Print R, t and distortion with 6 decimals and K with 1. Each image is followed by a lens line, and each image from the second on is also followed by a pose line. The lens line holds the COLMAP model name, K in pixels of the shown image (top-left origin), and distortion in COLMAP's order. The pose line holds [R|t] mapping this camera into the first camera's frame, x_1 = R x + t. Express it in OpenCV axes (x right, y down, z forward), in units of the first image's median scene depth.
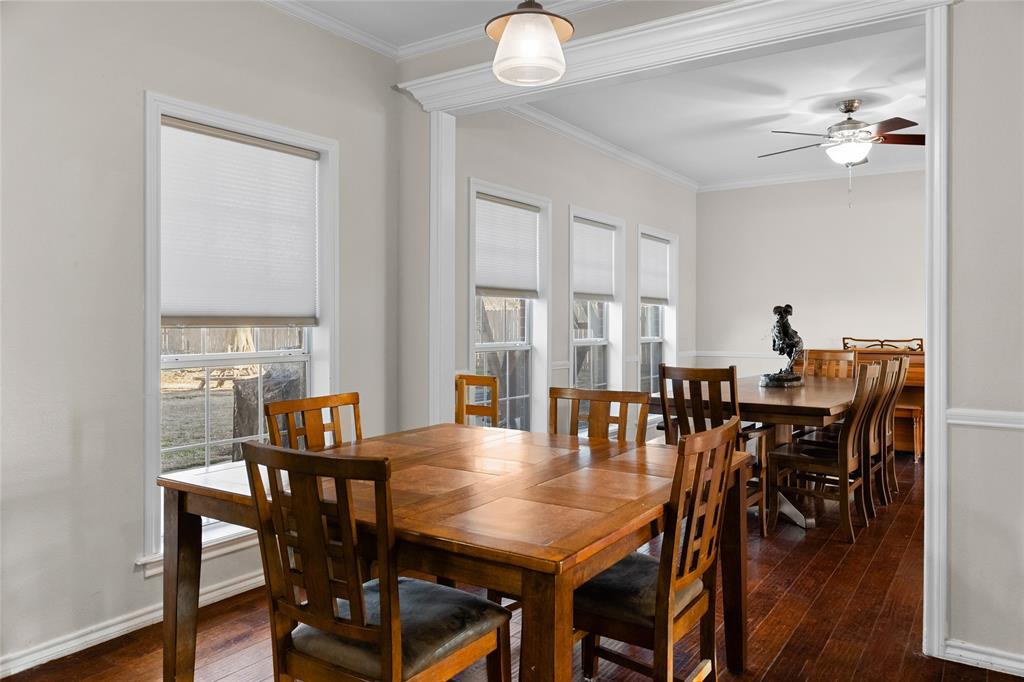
lens RADIAL K [[729.0, 0, 511.5], [0, 729.0, 319.7], [0, 0, 1]] dist [-0.003151, -0.000980]
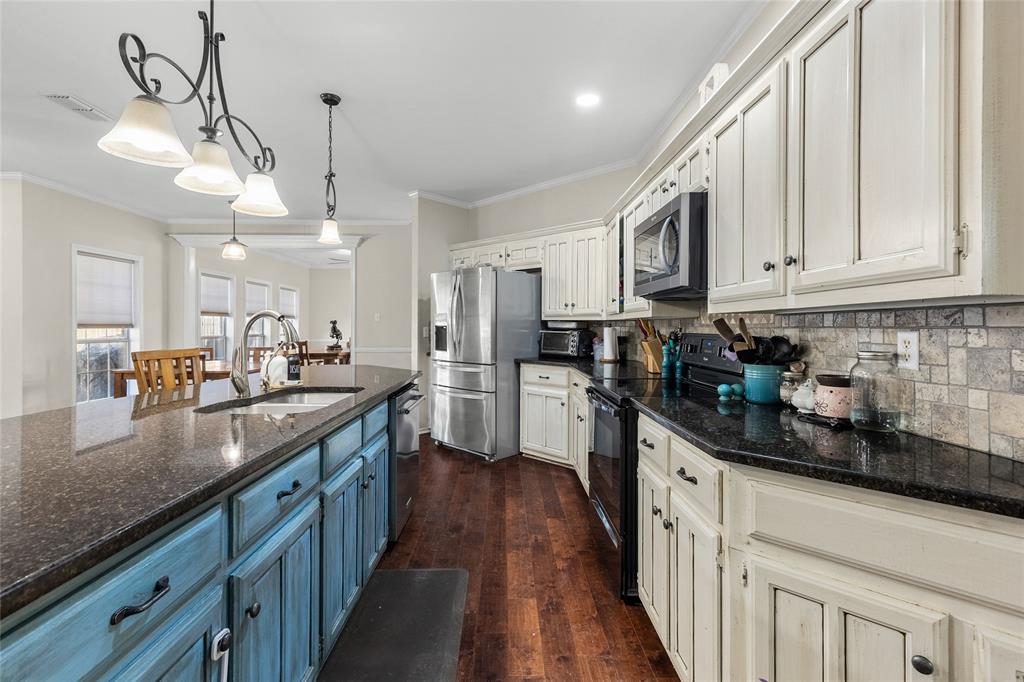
lens RADIAL K [[463.4, 0, 516.0], [0, 463.4, 326.6], [0, 0, 1]] dist [0.005786, -0.000556]
pose [[0.814986, 0.001096, 0.579480, -0.083748], [-0.002114, 0.999997, 0.001083, 0.000508], [-0.579477, -0.002108, 0.814986, -0.833952]]
